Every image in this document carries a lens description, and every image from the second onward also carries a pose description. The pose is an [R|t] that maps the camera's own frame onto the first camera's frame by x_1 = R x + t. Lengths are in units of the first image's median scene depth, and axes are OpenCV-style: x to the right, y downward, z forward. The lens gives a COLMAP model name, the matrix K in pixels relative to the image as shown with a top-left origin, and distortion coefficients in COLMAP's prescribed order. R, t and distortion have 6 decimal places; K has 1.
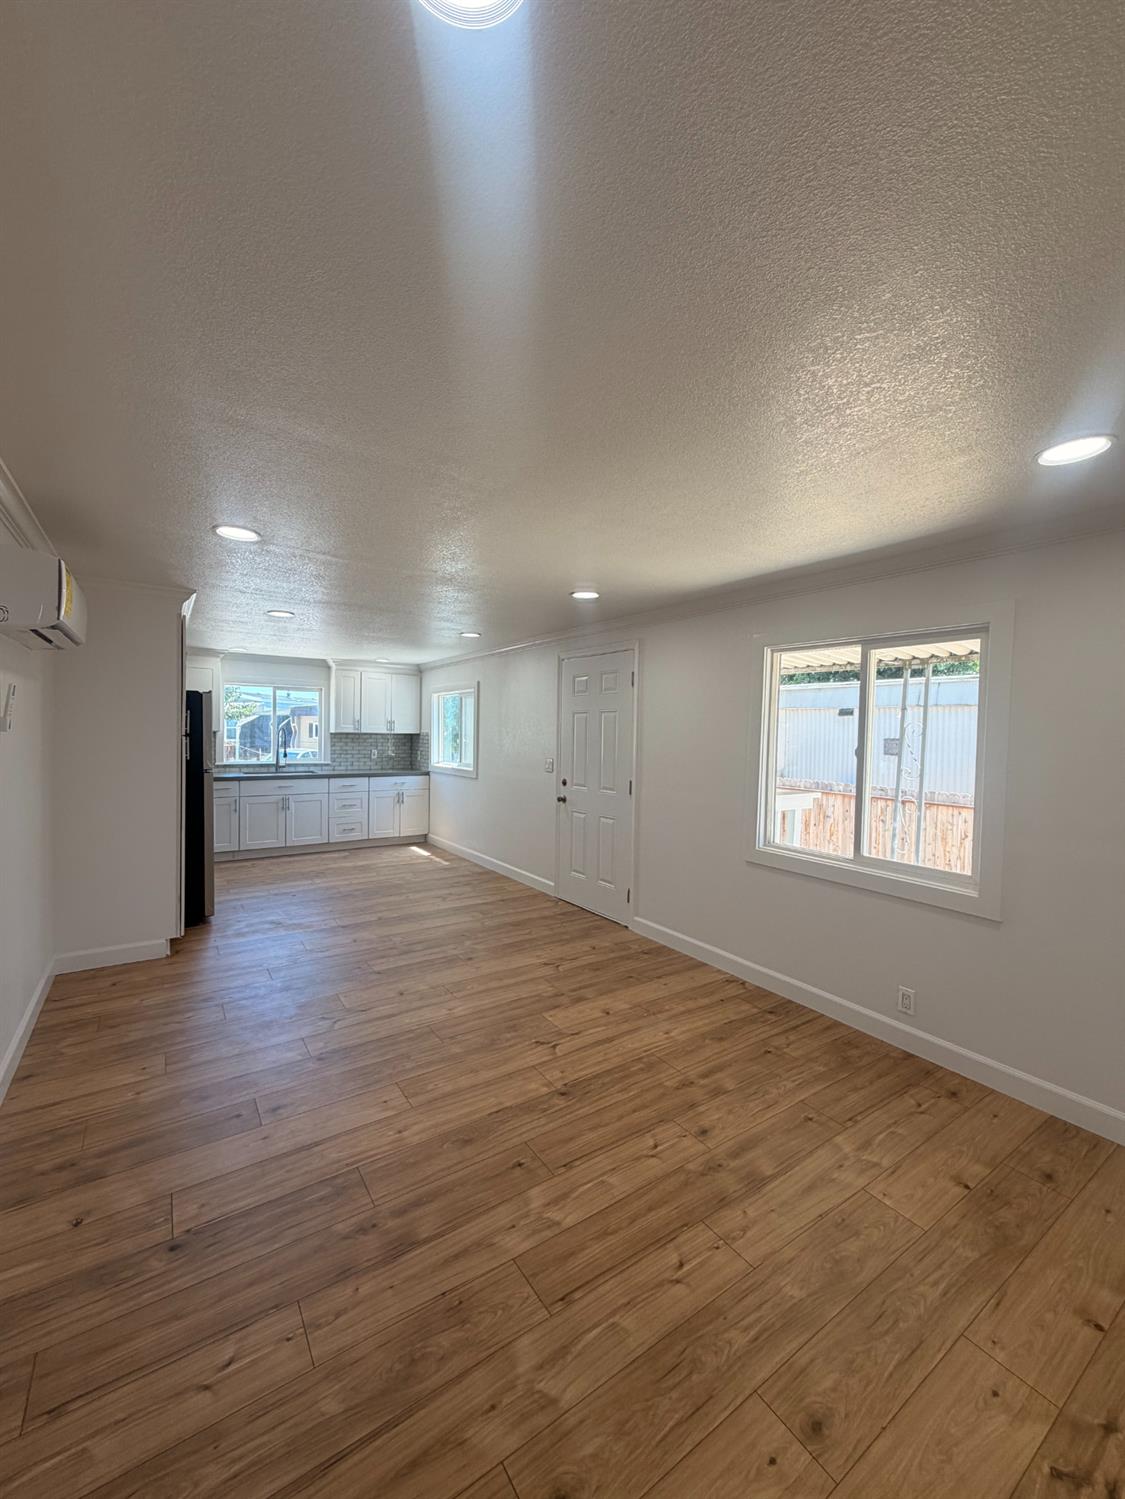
lens RADIAL K [[592.6, 0, 562.3], [0, 592.6, 762.8], [0, 0, 1]] dist [0.001123, 0.000253]
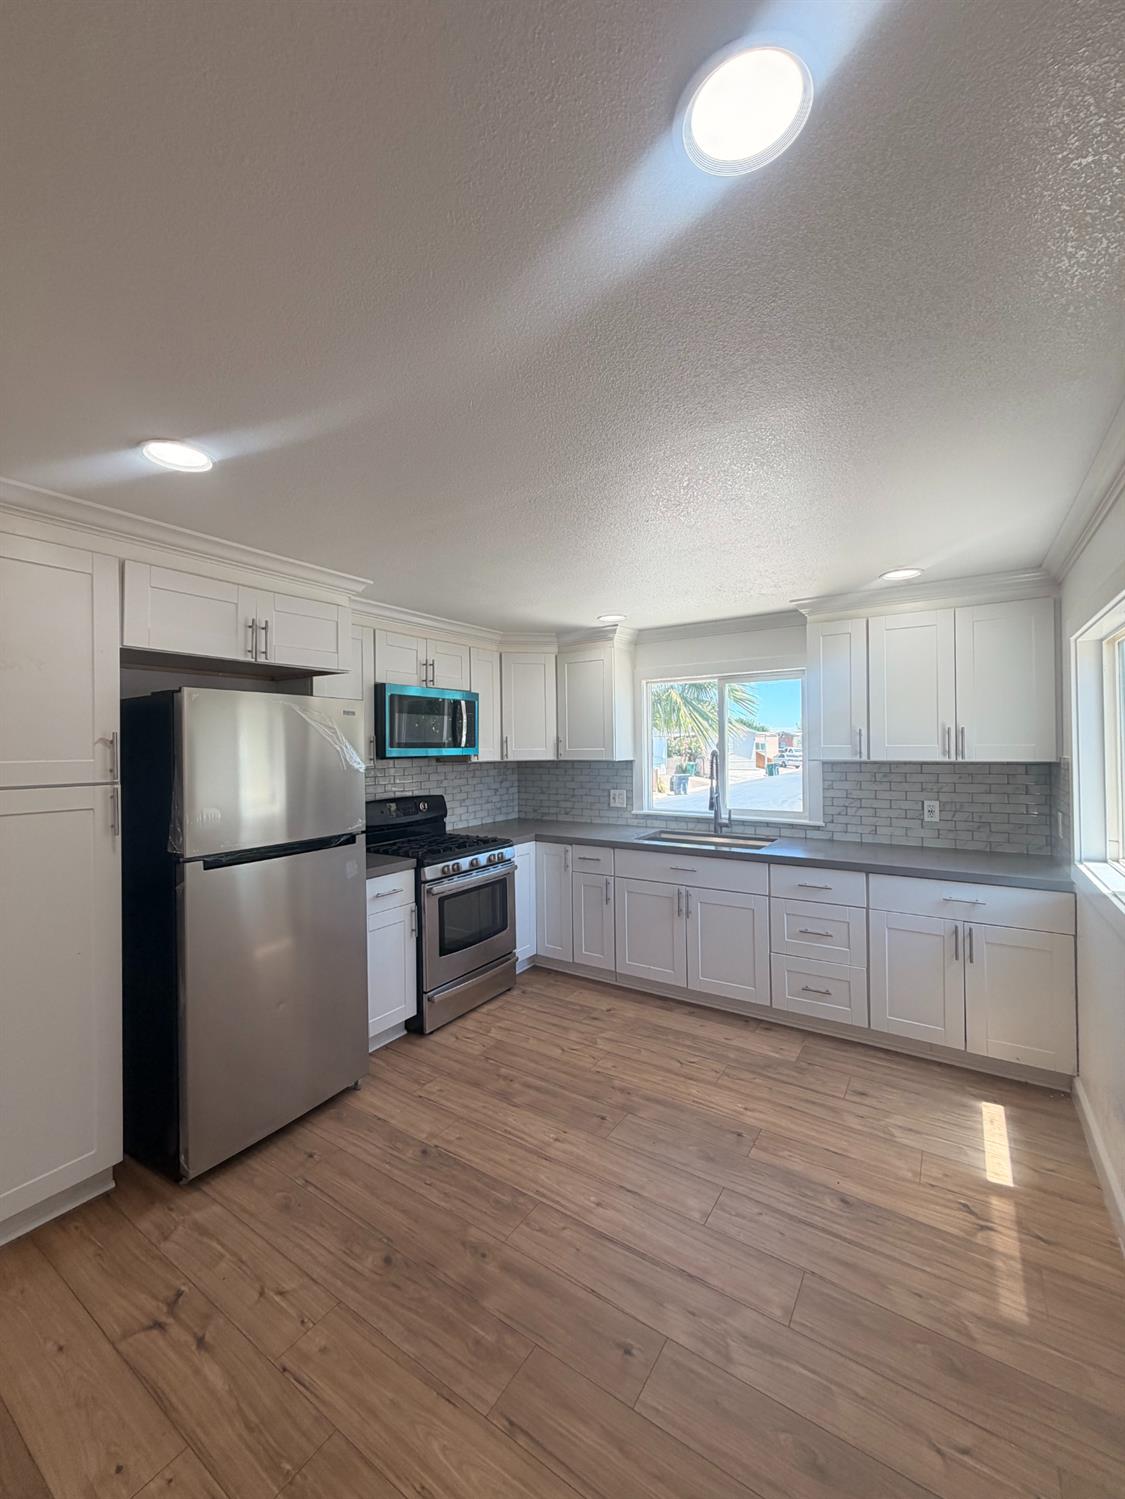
lens RADIAL K [[592.6, 0, 560.4], [0, 592.6, 743.9], [0, 0, 1]] dist [0.001123, 0.000253]
pose [[0.375392, -0.028972, -0.926413, -0.057302], [-0.032096, 0.998506, -0.044232, -0.069872], [0.926310, 0.046339, 0.373901, 1.197893]]
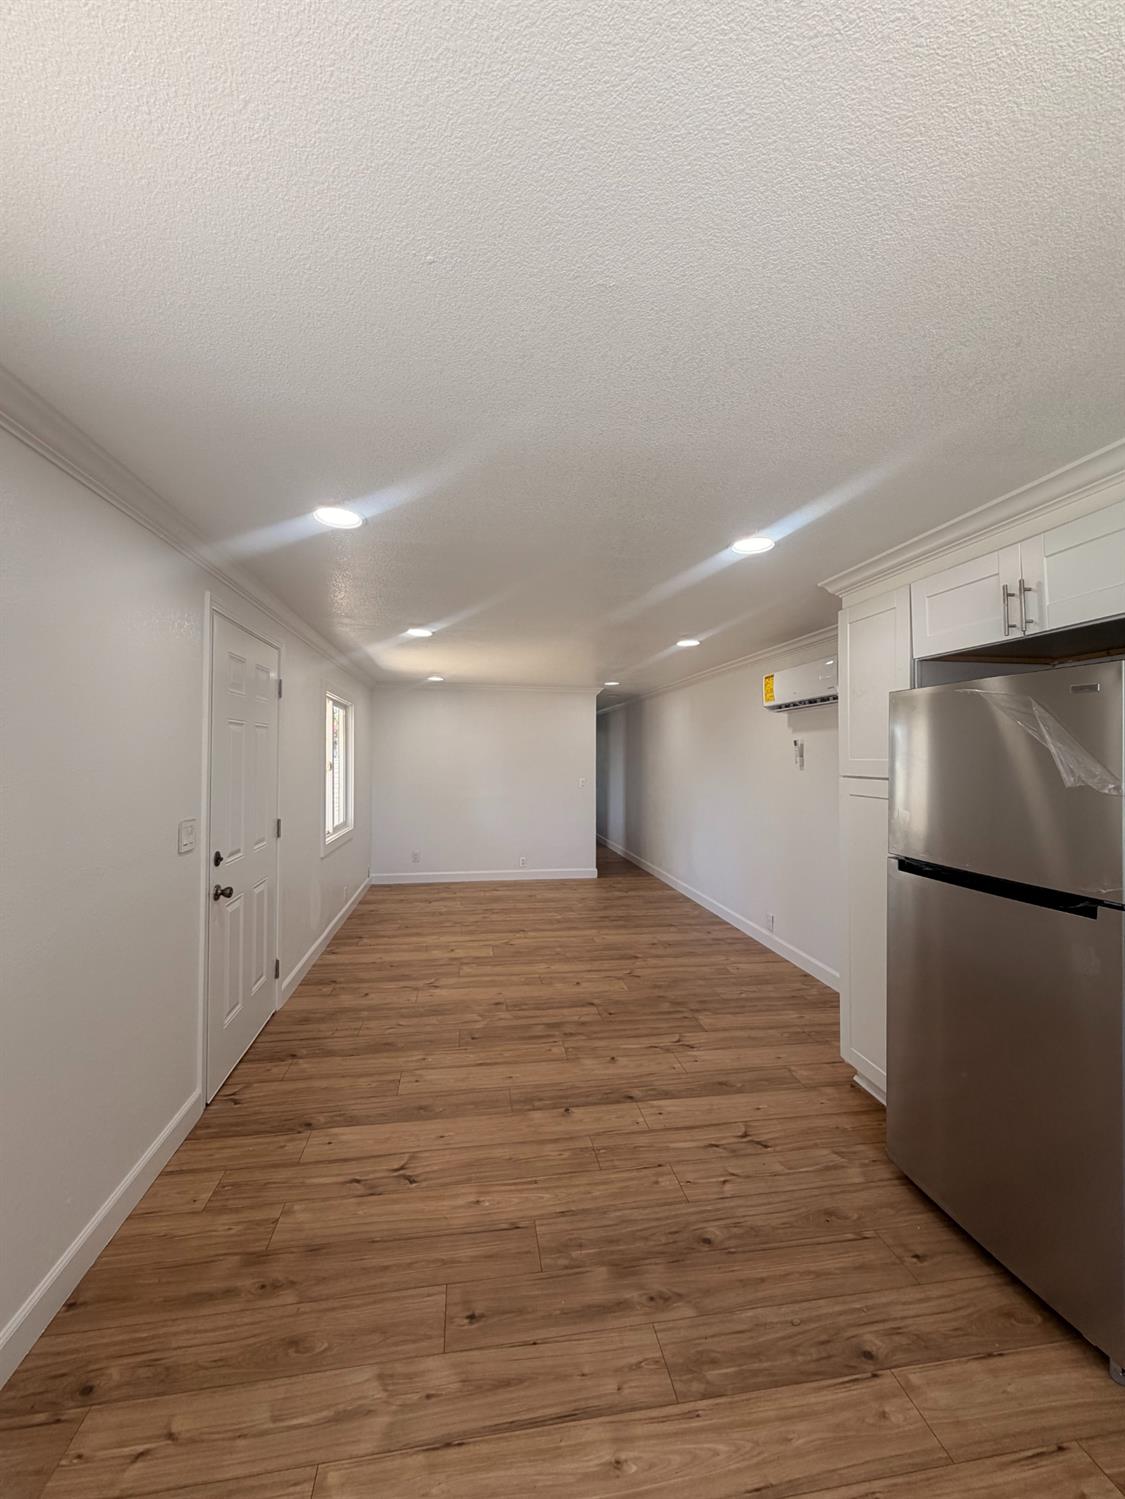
lens RADIAL K [[592.6, 0, 564.3], [0, 592.6, 760.4], [0, 0, 1]] dist [0.001123, 0.000253]
pose [[-0.906335, -0.025110, 0.421813, -0.607508], [0.000689, 0.998144, 0.060897, -0.102654], [-0.422560, 0.055484, -0.904635, 1.702189]]
